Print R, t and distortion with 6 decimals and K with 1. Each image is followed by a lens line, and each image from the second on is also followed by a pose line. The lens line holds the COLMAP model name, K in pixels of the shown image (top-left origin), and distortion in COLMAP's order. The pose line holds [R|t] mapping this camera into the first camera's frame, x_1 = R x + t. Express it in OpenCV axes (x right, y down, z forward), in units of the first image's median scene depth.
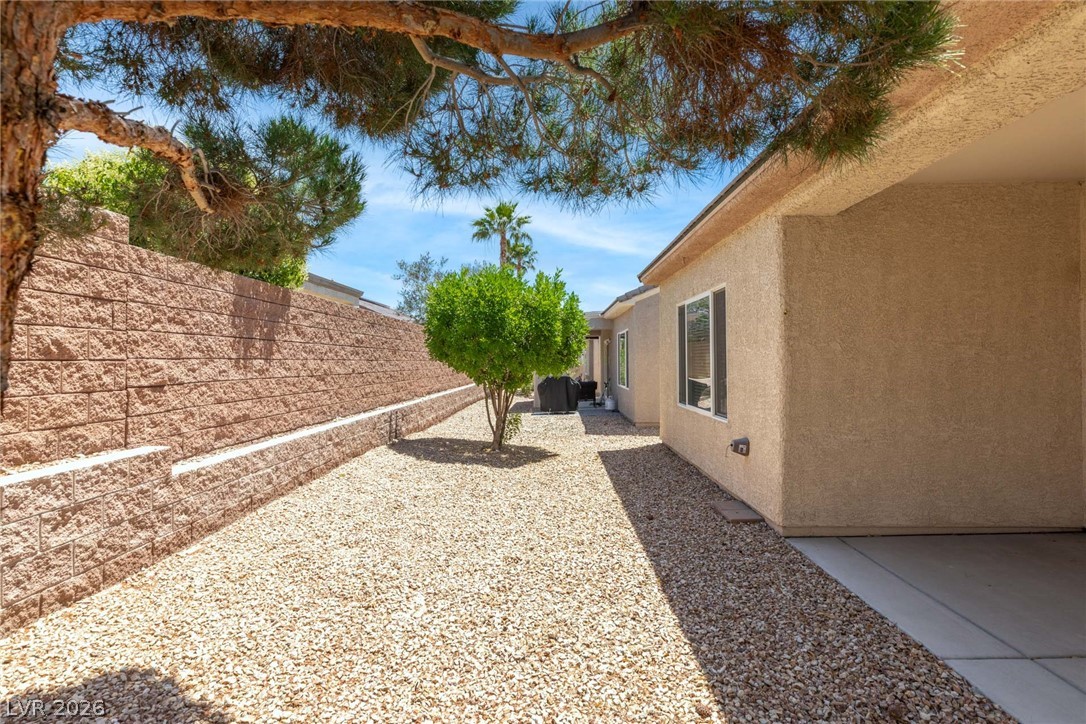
lens RADIAL K [[547.1, 0, 542.8], [0, 547.1, 357.4], [0, 0, 1]] dist [-0.000088, 0.000077]
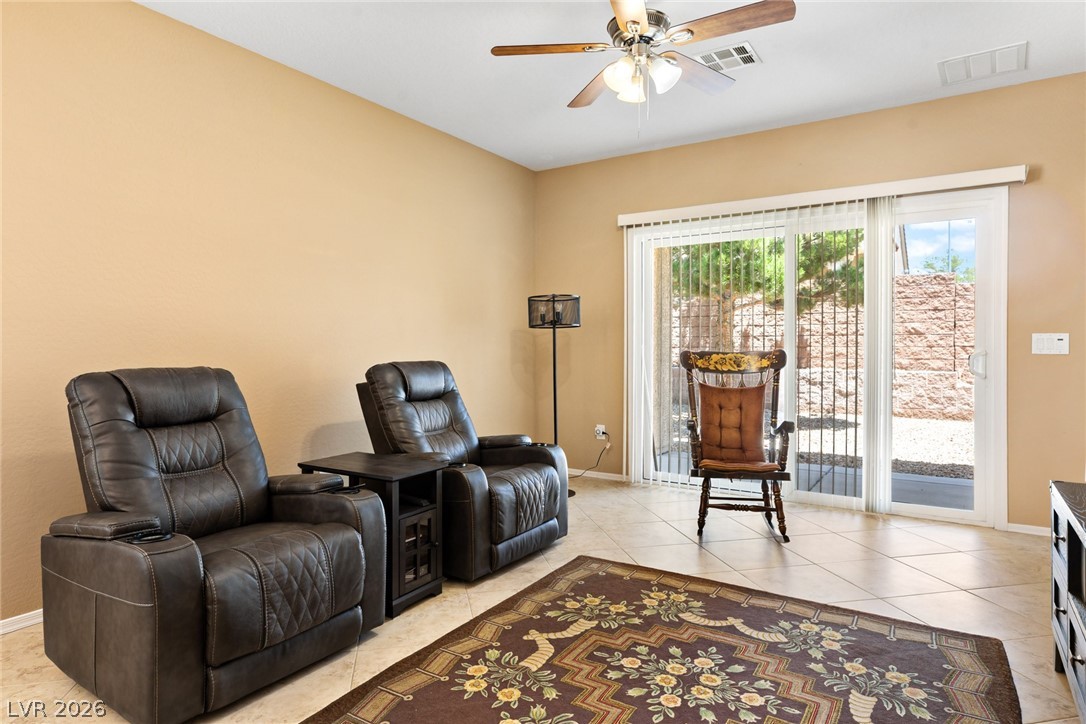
lens RADIAL K [[637.9, 0, 546.1], [0, 637.9, 353.3], [0, 0, 1]] dist [0.005682, 0.002227]
pose [[-0.520845, 0.016249, -0.853497, 2.239367], [0.009259, 0.999868, 0.013386, 0.030540], [0.853601, -0.000931, -0.520927, 0.857724]]
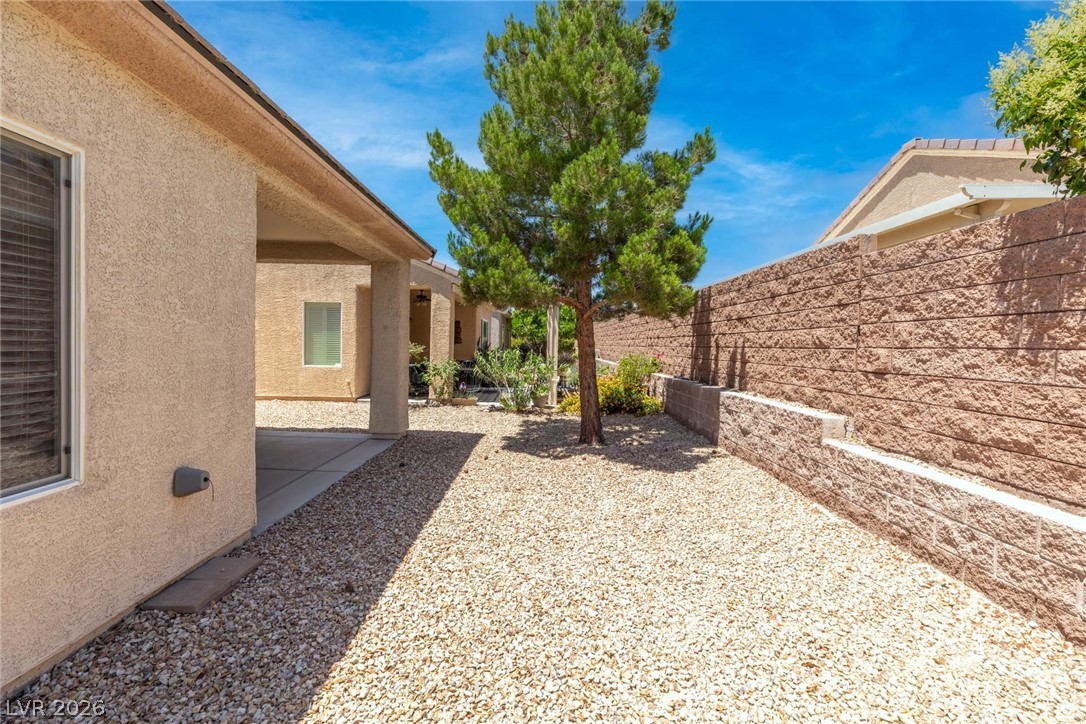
lens RADIAL K [[498.1, 0, 541.2], [0, 498.1, 358.7], [0, 0, 1]] dist [0.003196, 0.000743]
pose [[-0.999685, -0.015973, -0.019361, -0.014291], [-0.016404, 0.999617, 0.022309, 0.012621], [0.018997, 0.022619, -0.999564, 1.952320]]
